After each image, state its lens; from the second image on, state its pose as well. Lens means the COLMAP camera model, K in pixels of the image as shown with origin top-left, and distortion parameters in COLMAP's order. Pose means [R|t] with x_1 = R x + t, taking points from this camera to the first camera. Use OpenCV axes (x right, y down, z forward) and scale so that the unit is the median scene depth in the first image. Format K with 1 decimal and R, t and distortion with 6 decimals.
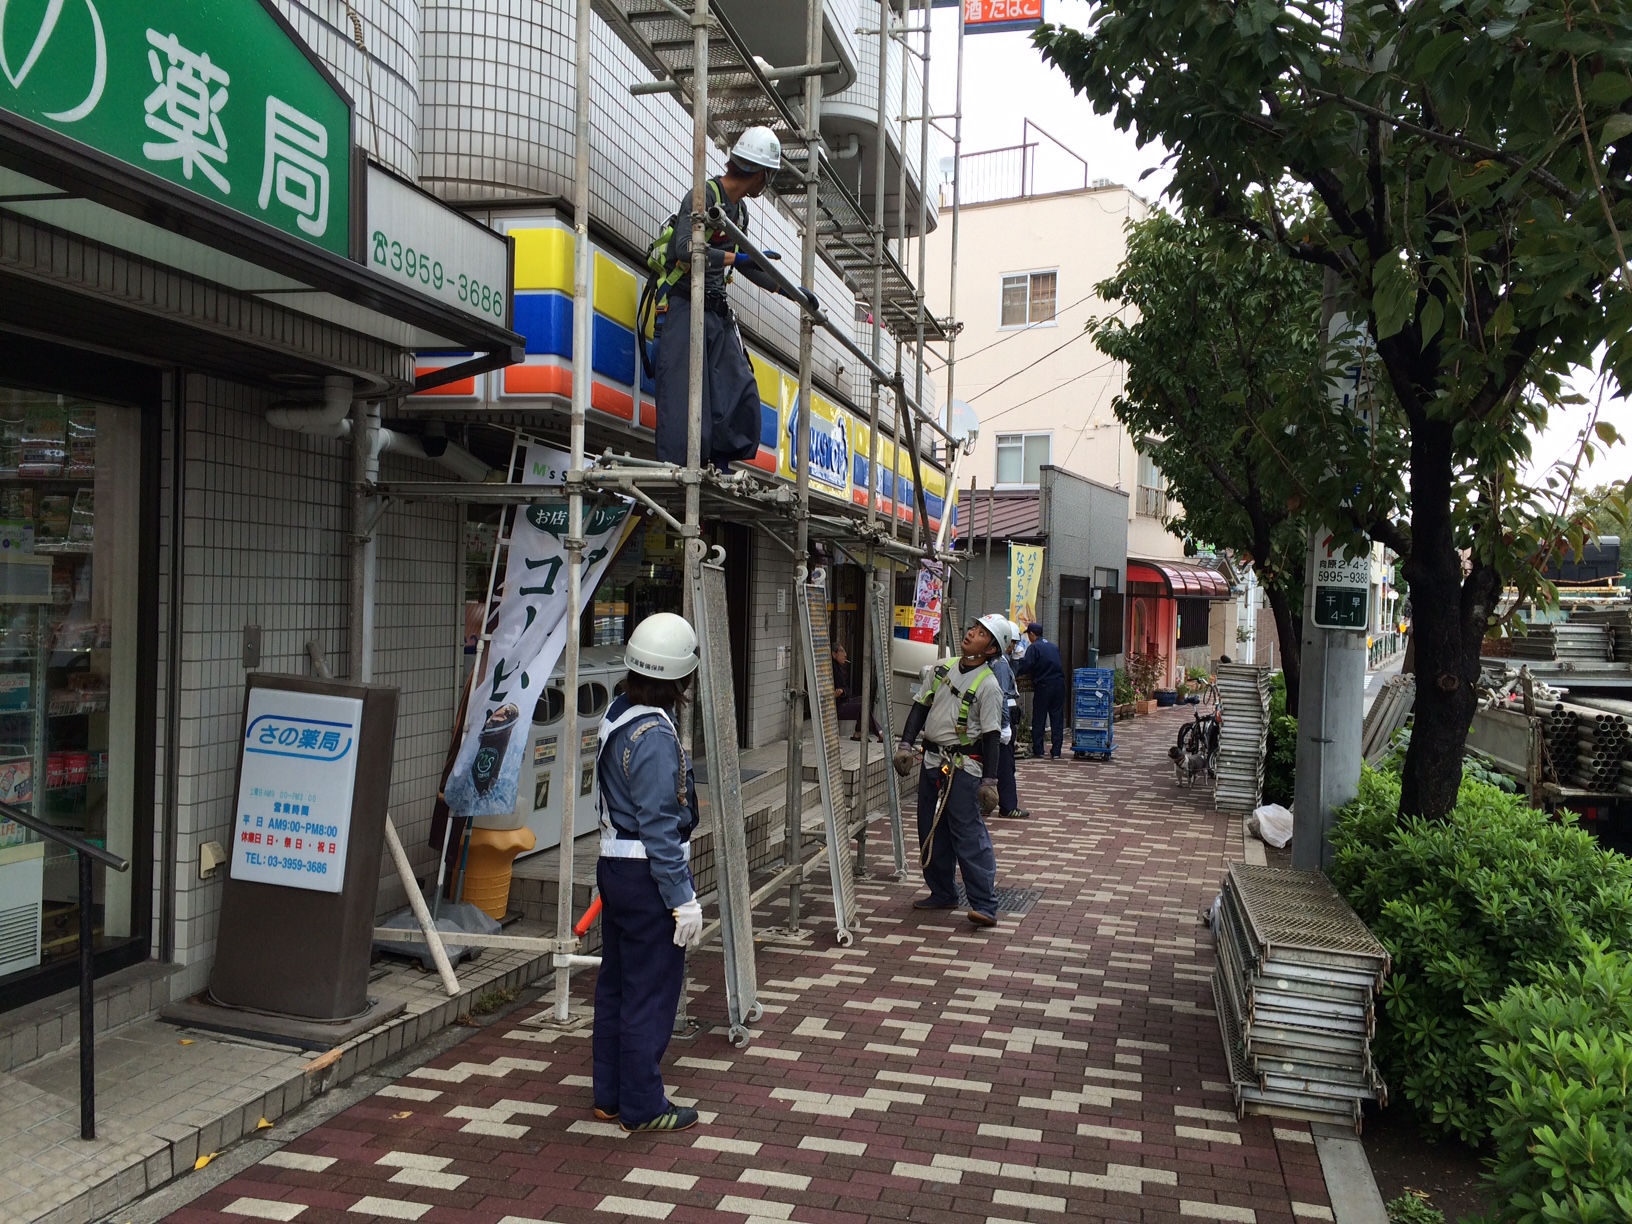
lens RADIAL K [[1387.3, 0, 816.0], [0, 1387.3, 612.0], [0, 0, 1]] dist [0.124144, -0.149288]
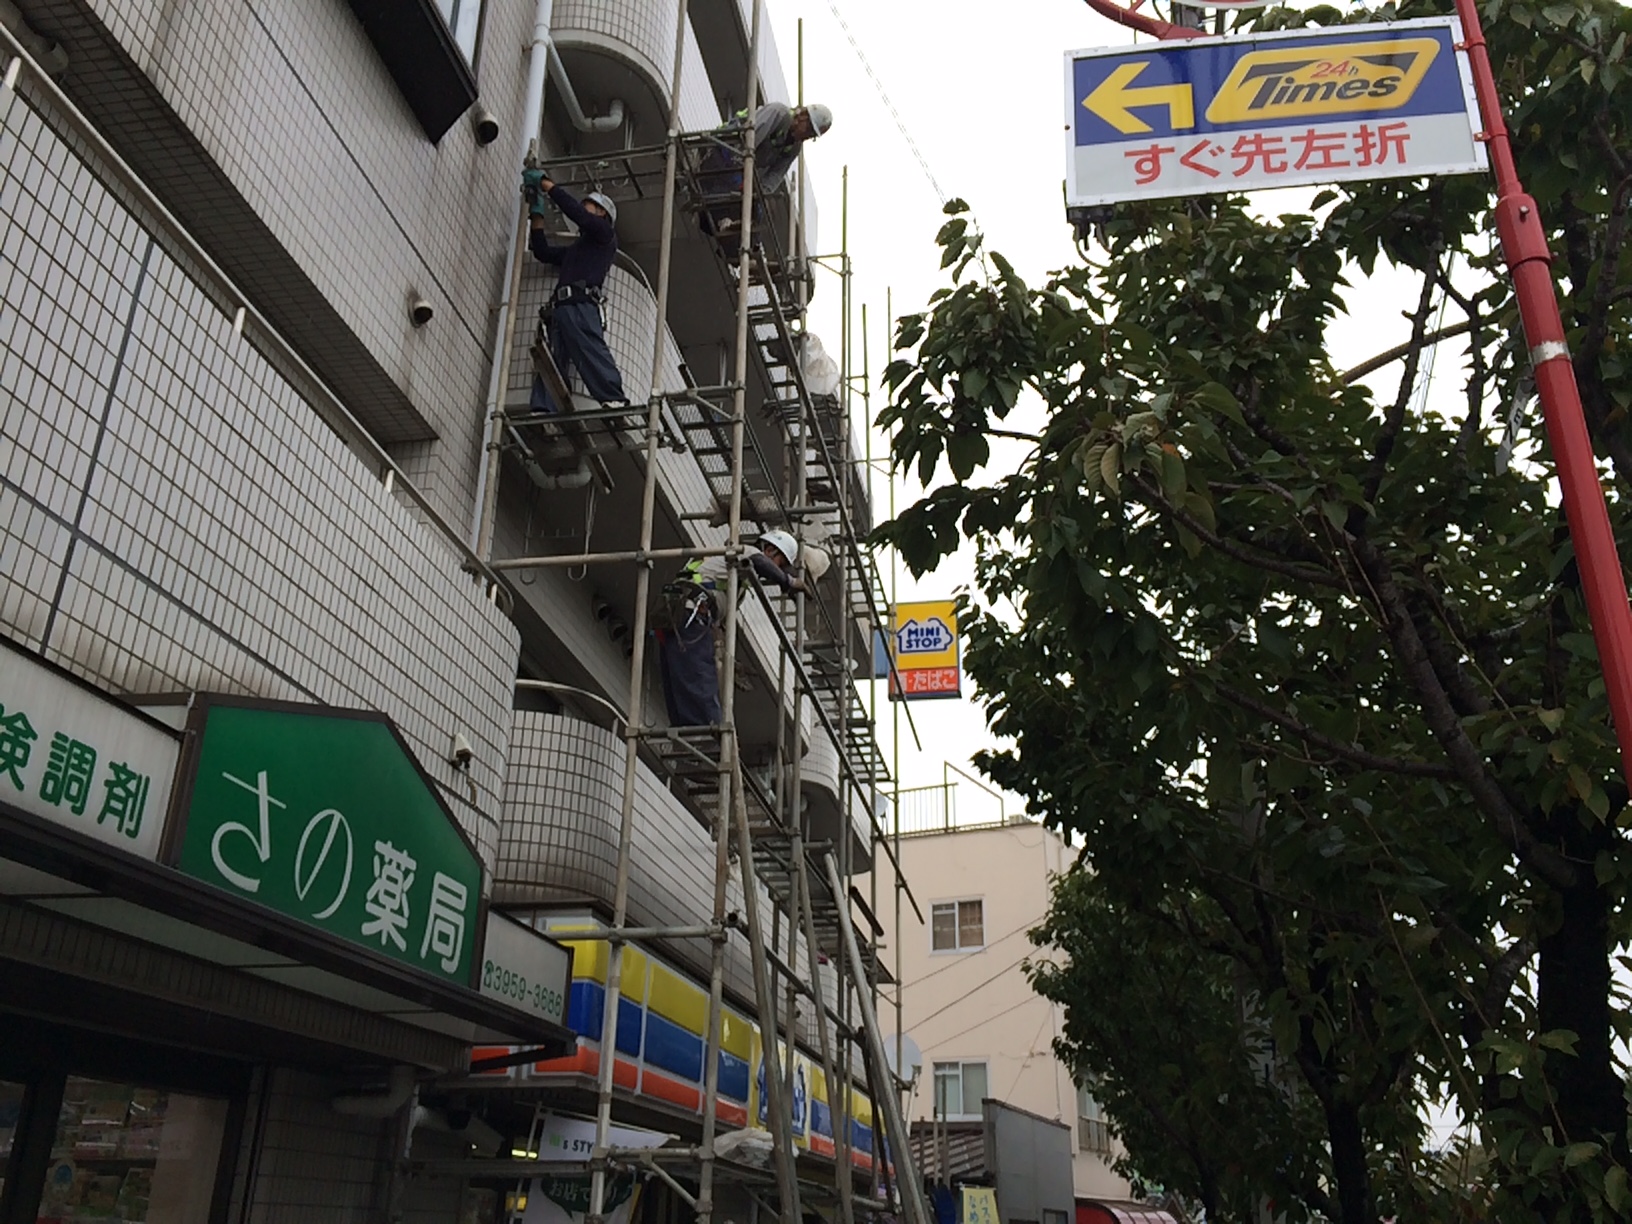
lens RADIAL K [[1410.9, 0, 816.0], [0, 1410.9, 612.0], [0, 0, 1]] dist [0.092119, -0.122707]
pose [[0.998290, 0.015975, 0.056233, -0.074725], [0.008444, 0.912442, -0.409120, -0.025080], [-0.057845, 0.408895, 0.910746, -0.233678]]
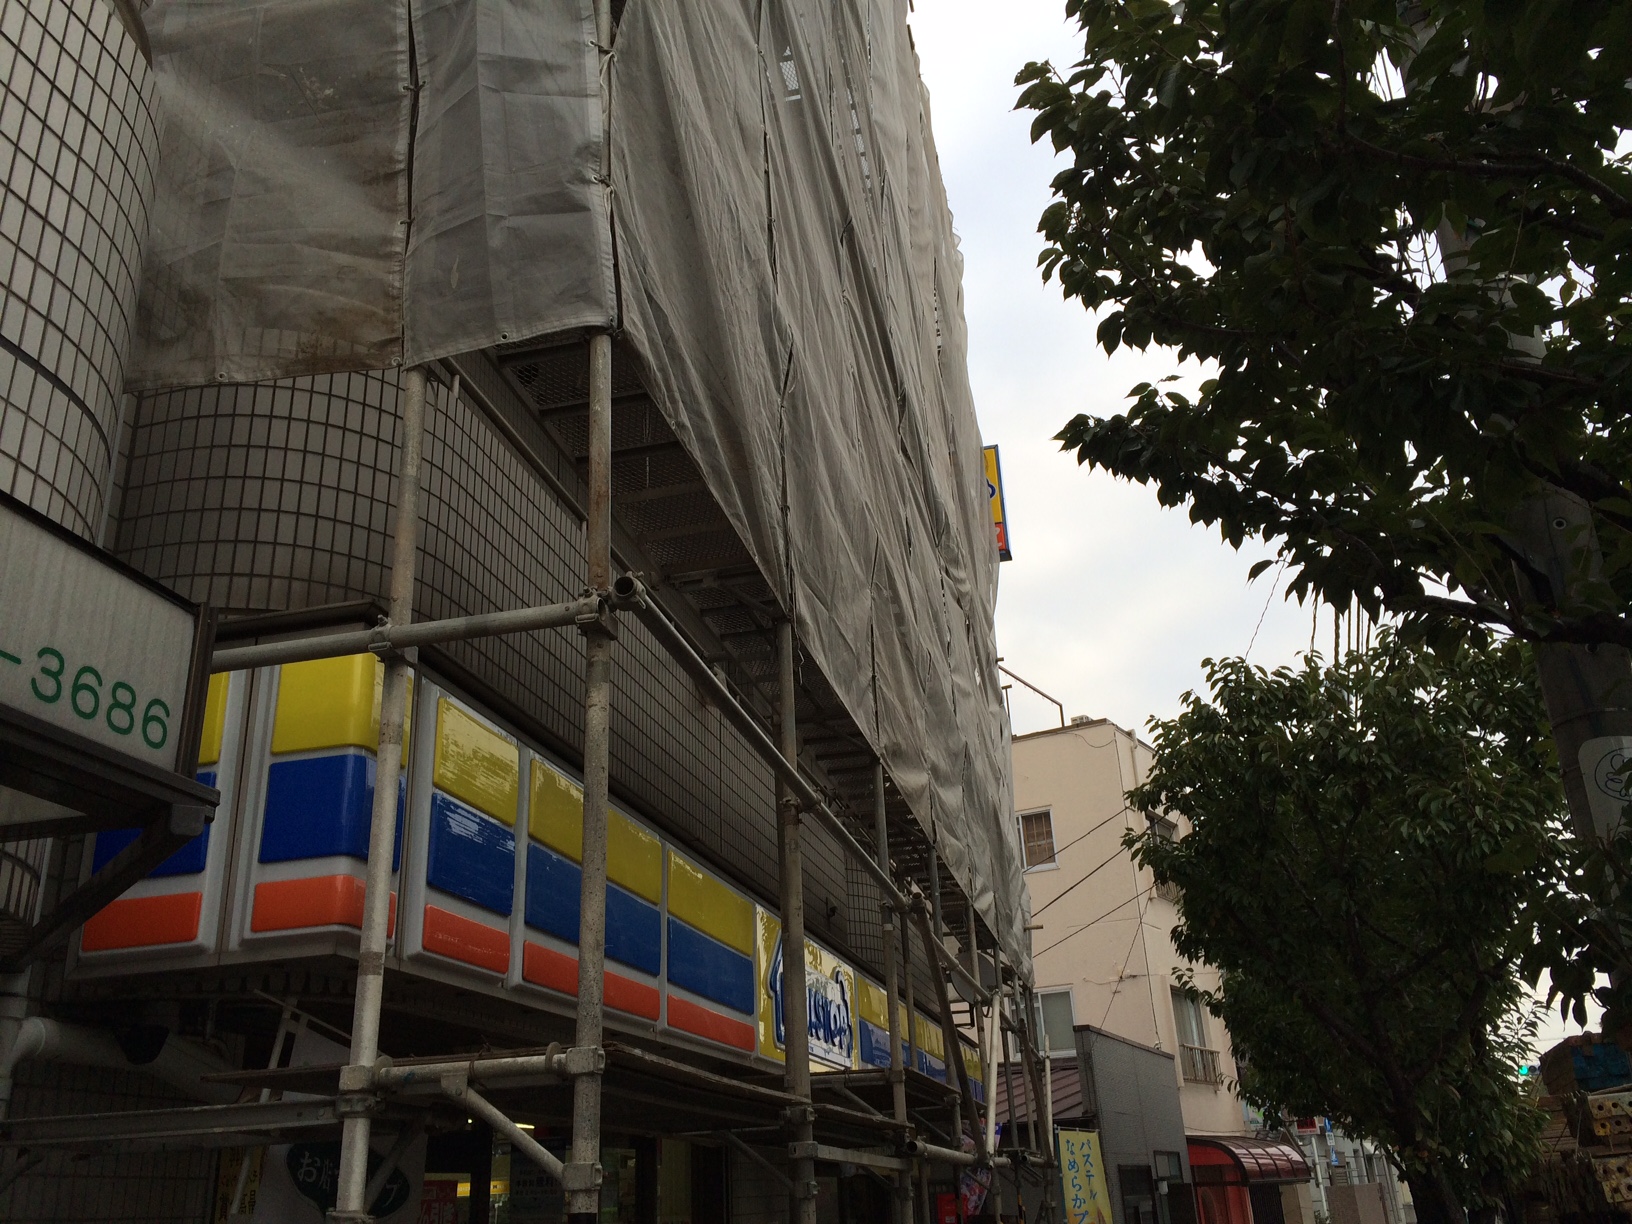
lens RADIAL K [[1369.6, 0, 816.0], [0, 1369.6, 612.0], [0, 0, 1]] dist [0.098705, -0.145561]
pose [[0.997555, -0.063591, 0.028993, -0.008597], [0.069879, 0.914359, -0.398830, -0.042040], [-0.001148, 0.399881, 0.916567, 0.496702]]
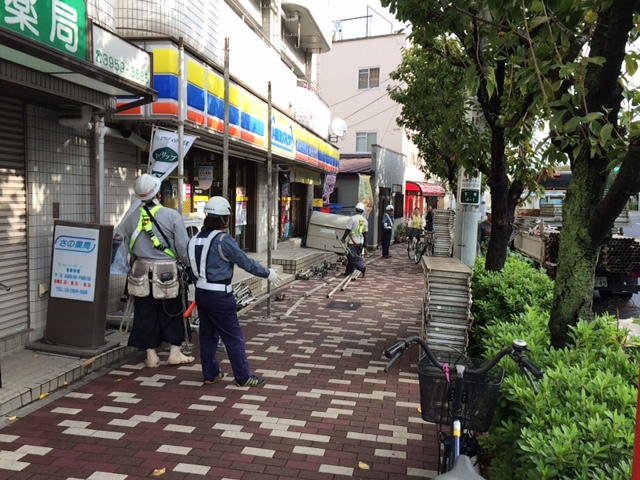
lens RADIAL K [[544.0, 0, 320.0], [0, 544.0, 240.0], [0, 0, 1]] dist [0.124144, -0.149288]
pose [[0.998547, -0.005395, 0.053620, 0.035622], [0.001755, 0.997703, 0.067713, 0.010650], [-0.053862, -0.067520, 0.996263, -0.061915]]
